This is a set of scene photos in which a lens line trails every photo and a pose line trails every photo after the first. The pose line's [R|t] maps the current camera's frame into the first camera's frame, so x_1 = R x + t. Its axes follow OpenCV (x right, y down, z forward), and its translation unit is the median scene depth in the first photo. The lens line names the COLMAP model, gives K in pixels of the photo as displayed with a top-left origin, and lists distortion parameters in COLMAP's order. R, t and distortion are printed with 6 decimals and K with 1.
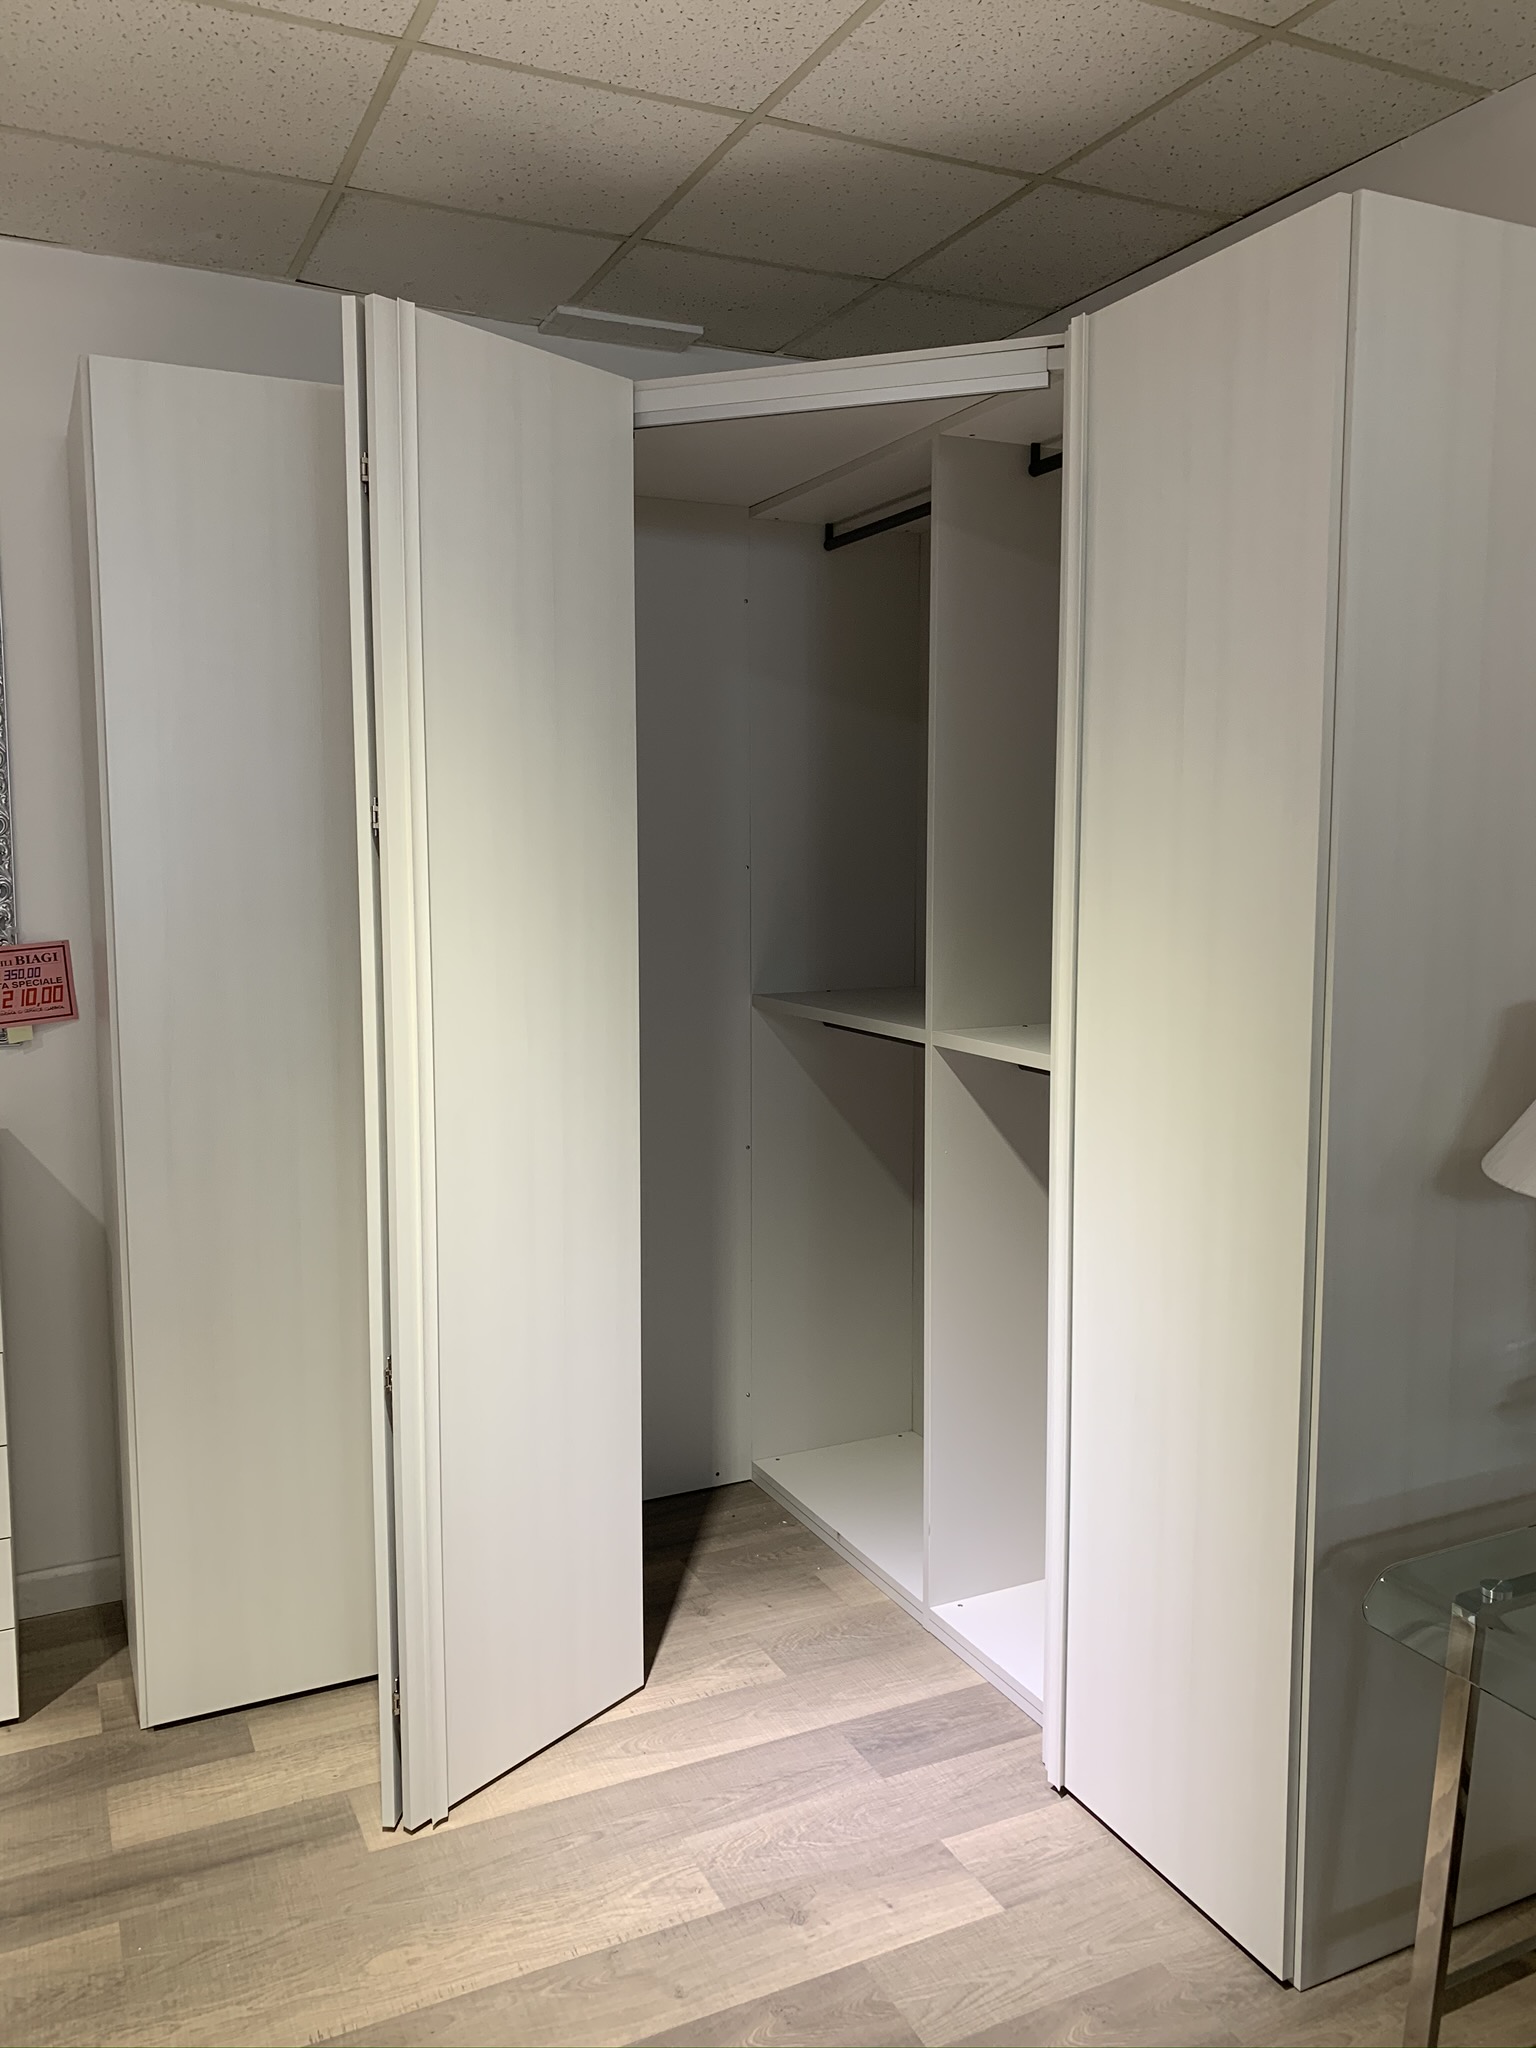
lens RADIAL K [[1541.0, 0, 768.0], [0, 1541.0, 1024.0], [0, 0, 1]] dist [0.012245, -0.022563]
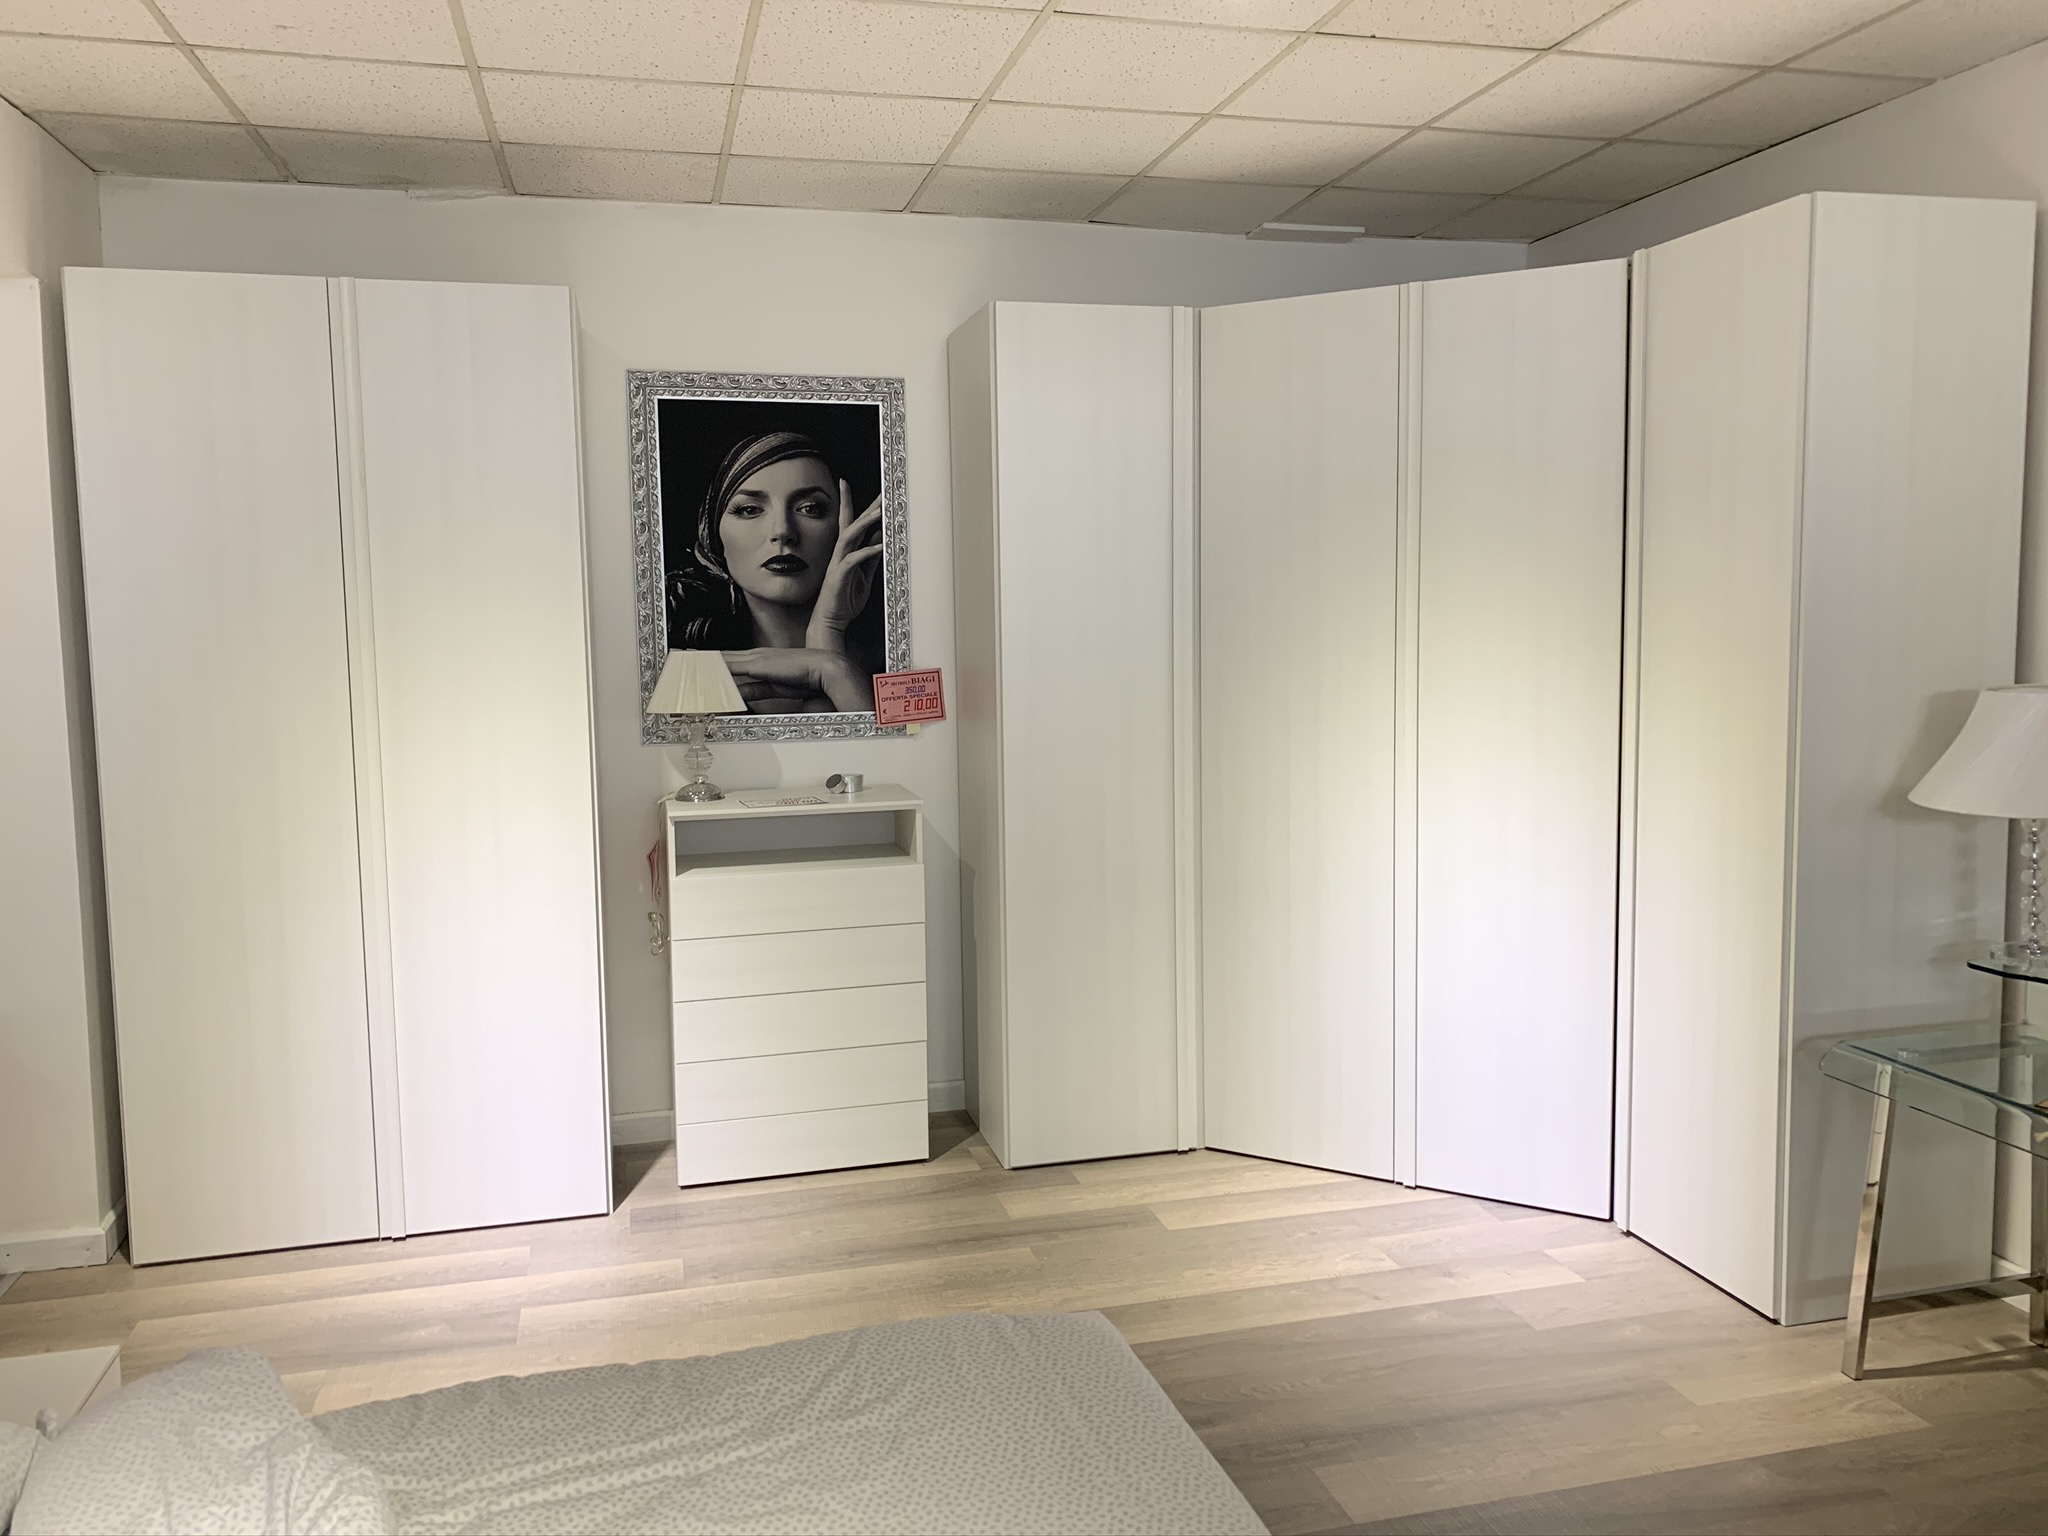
lens RADIAL K [[1586.0, 0, 1033.5], [0, 1586.0, 758.6], [0, 0, 1]] dist [0.083428, -0.144324]
pose [[0.982249, 0.005039, -0.187512, -0.085882], [-0.008088, 0.999847, -0.015498, 0.072891], [0.187405, 0.016740, 0.982140, -0.644323]]
